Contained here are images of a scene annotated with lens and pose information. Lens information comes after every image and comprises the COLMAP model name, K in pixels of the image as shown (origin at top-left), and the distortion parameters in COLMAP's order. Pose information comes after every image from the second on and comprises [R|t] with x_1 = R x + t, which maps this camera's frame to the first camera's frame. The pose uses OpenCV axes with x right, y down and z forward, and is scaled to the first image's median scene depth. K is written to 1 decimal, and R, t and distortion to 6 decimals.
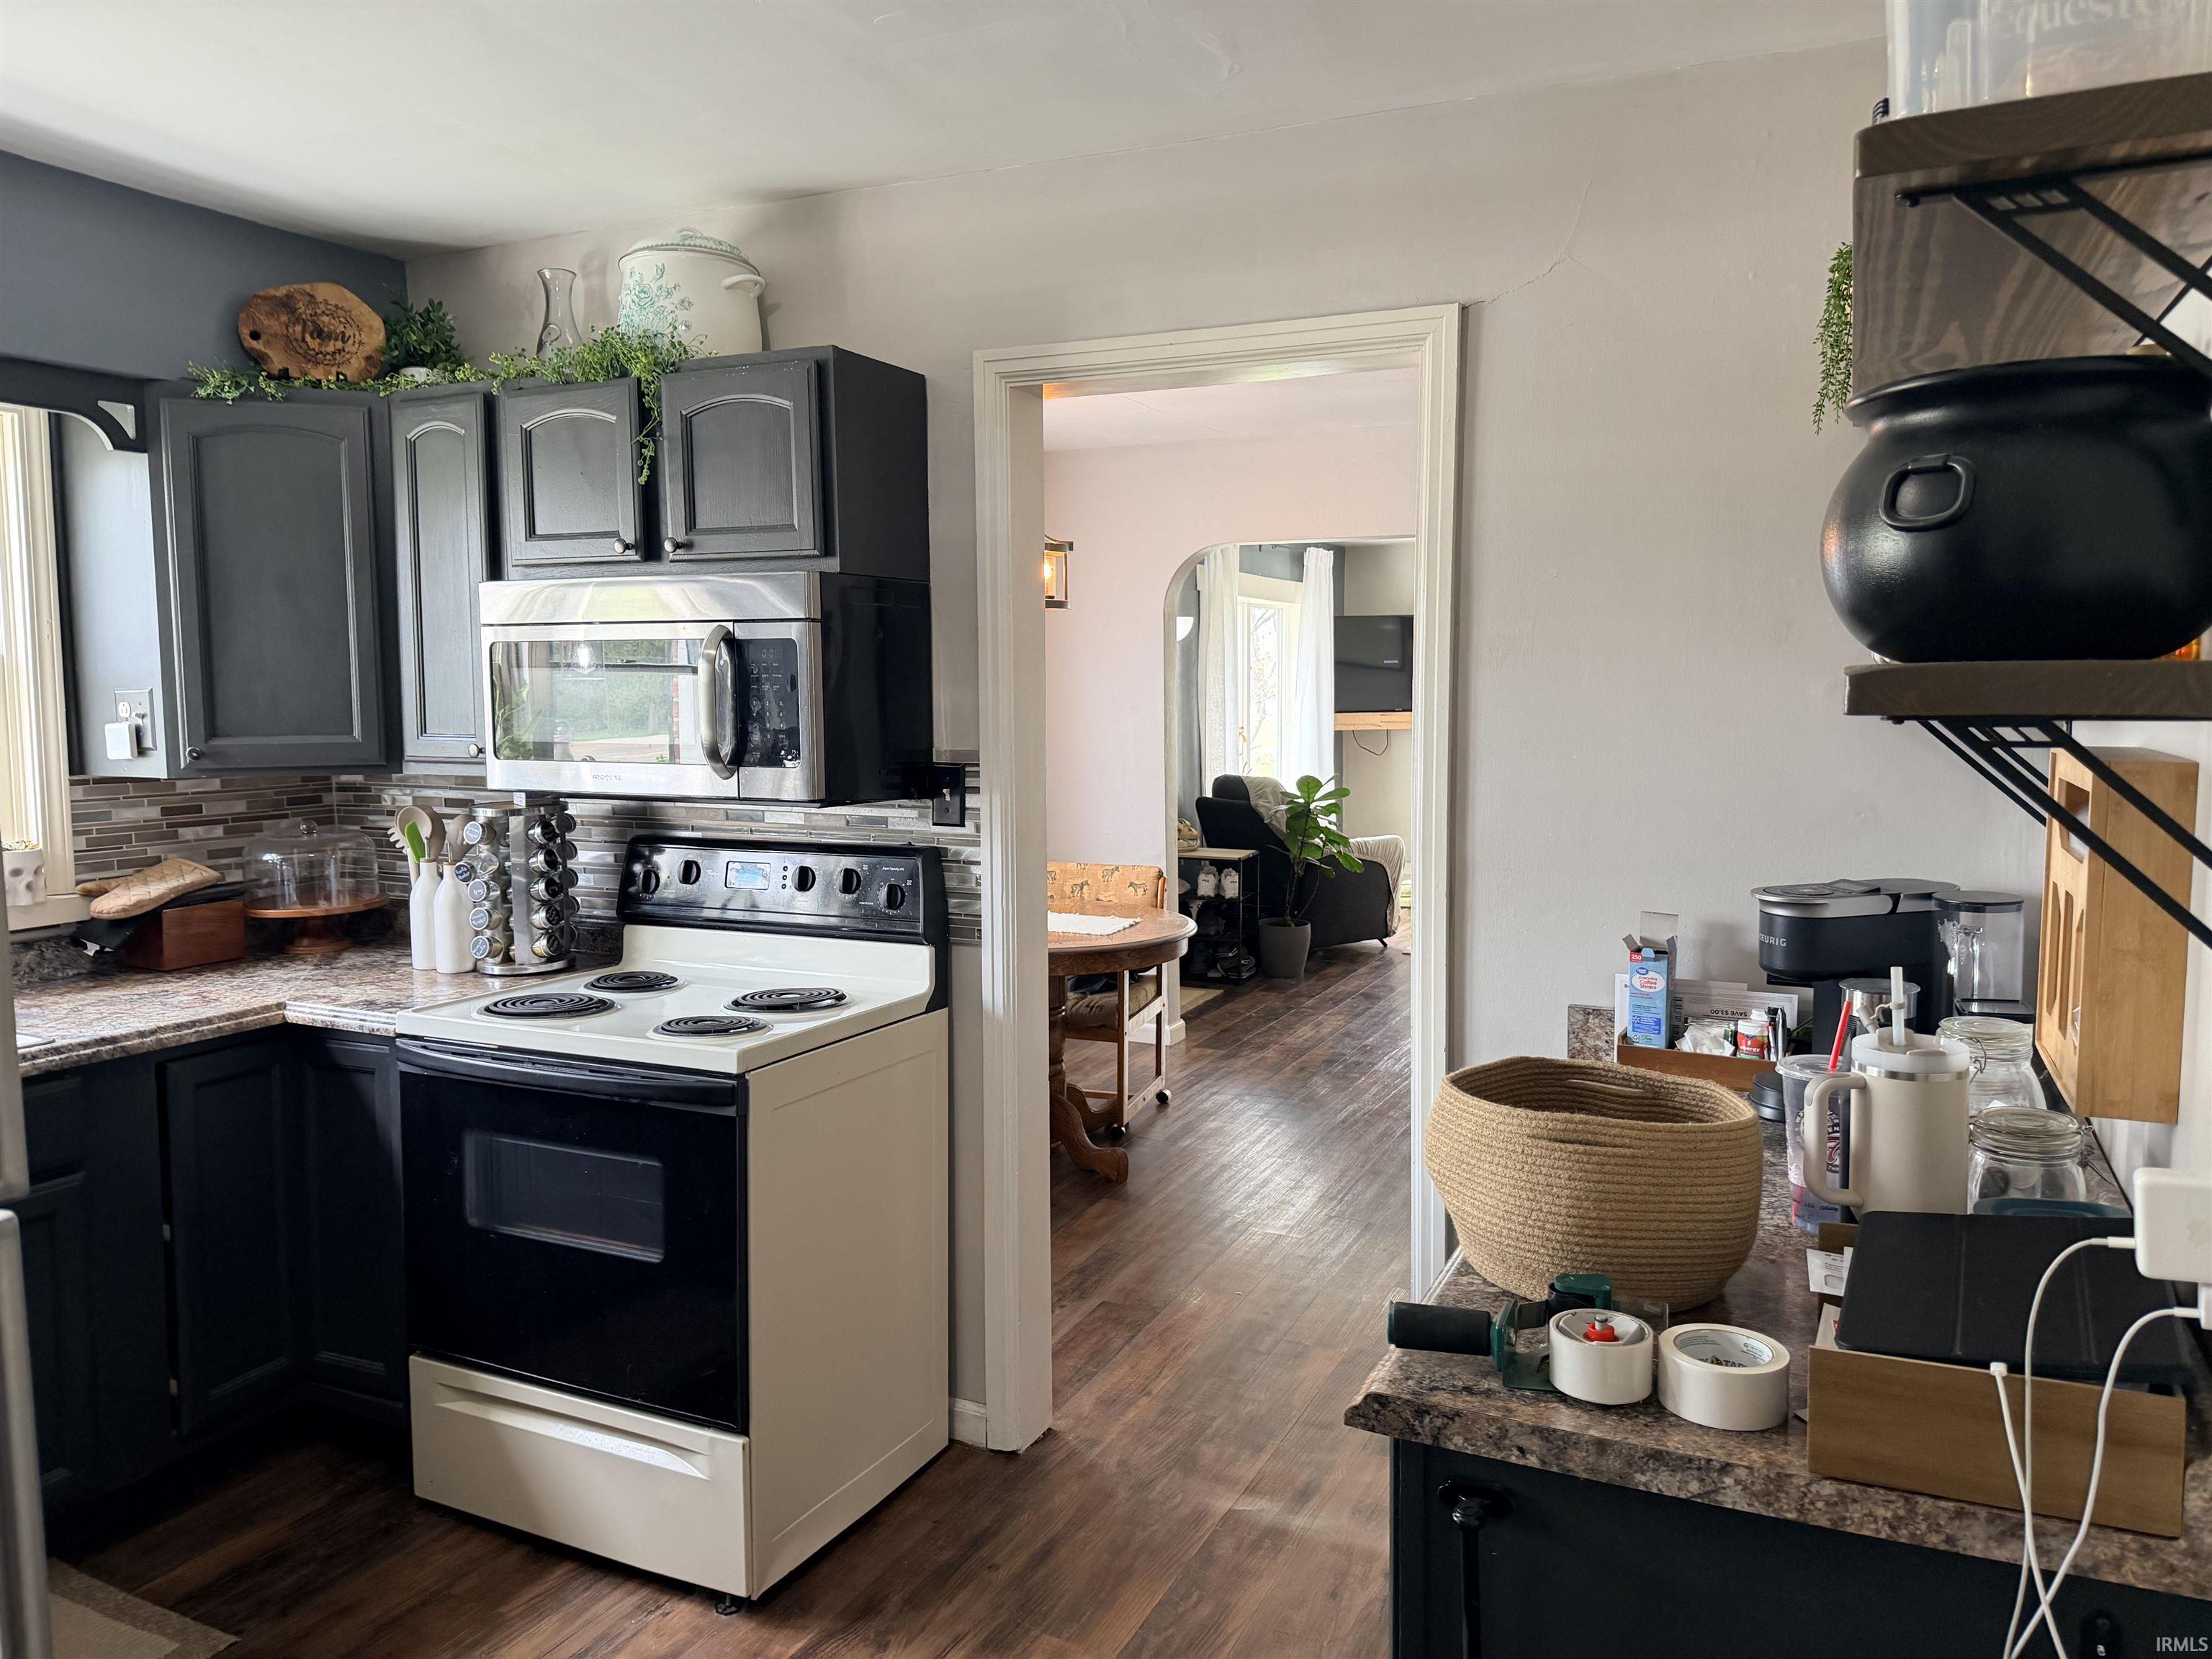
lens RADIAL K [[1533.5, 0, 1087.4], [0, 1533.5, 848.2], [0, 0, 1]] dist [0.074736, -0.094782]
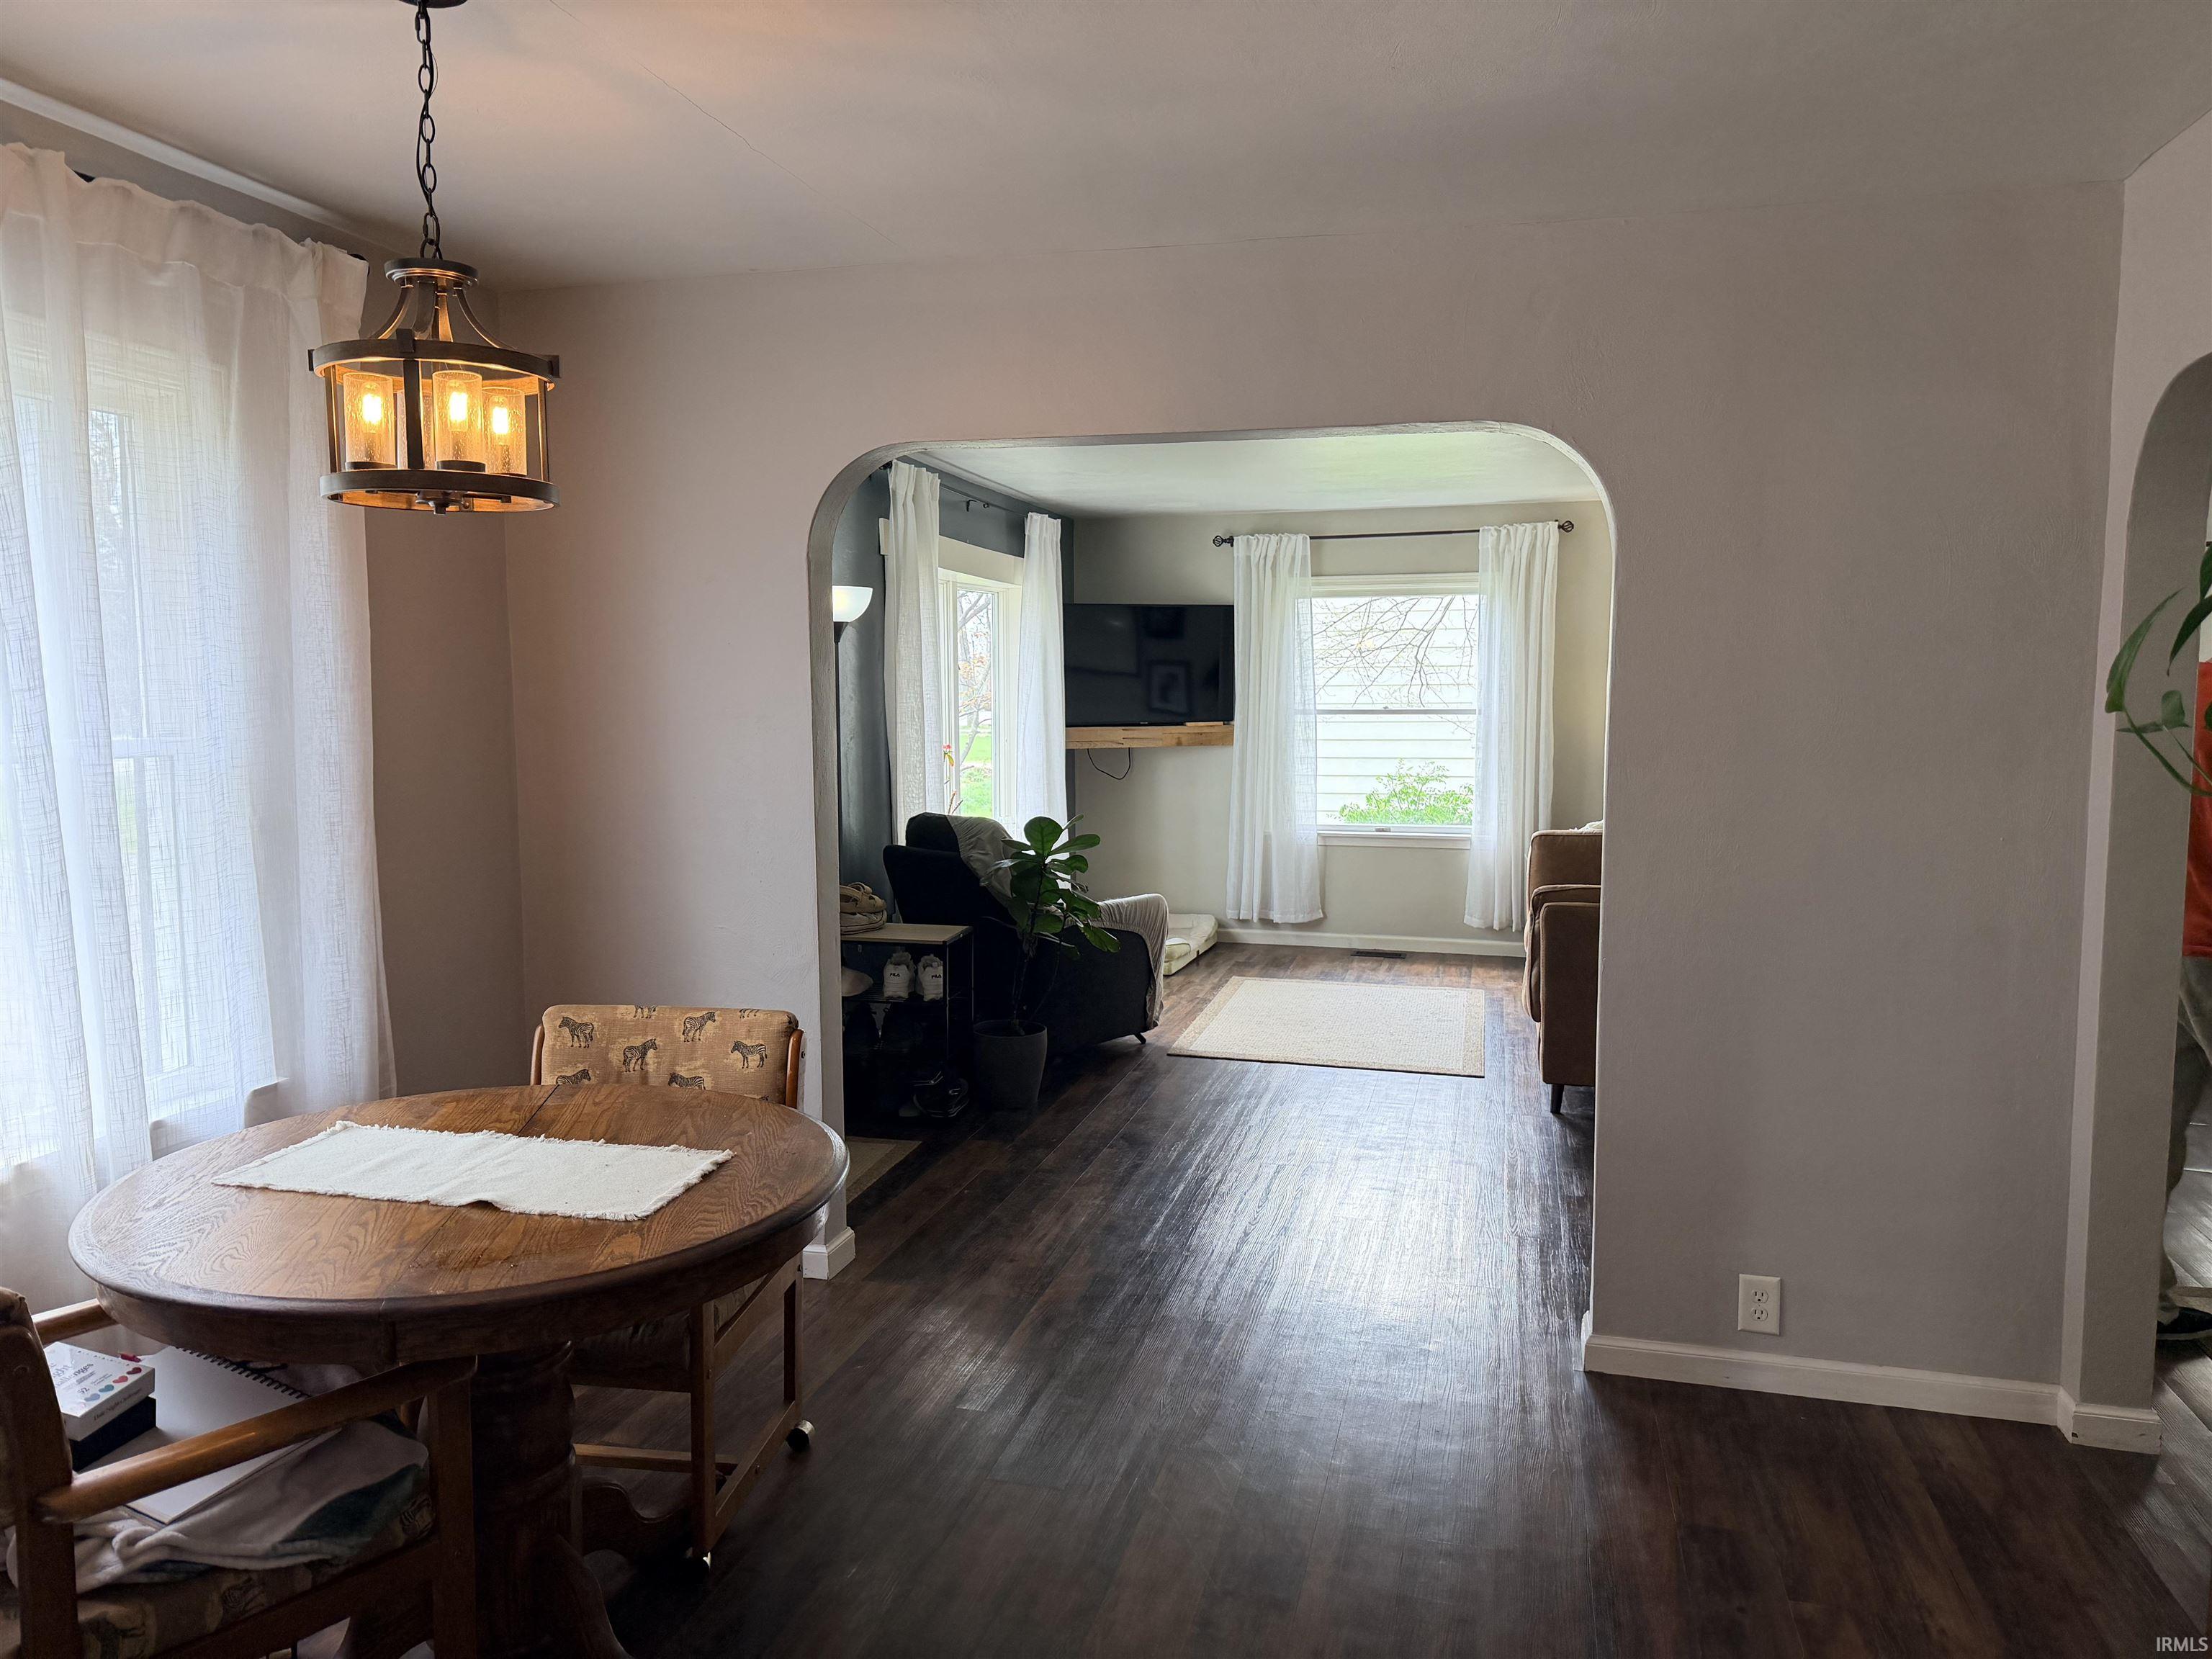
lens RADIAL K [[1533.5, 0, 1075.7], [0, 1533.5, 827.2], [0, 0, 1]] dist [0.074736, -0.094782]
pose [[0.984009, -0.008619, 0.177908, 0.034491], [0.012496, 0.999708, -0.020685, -0.027847], [-0.177678, 0.022578, 0.983830, 0.307225]]
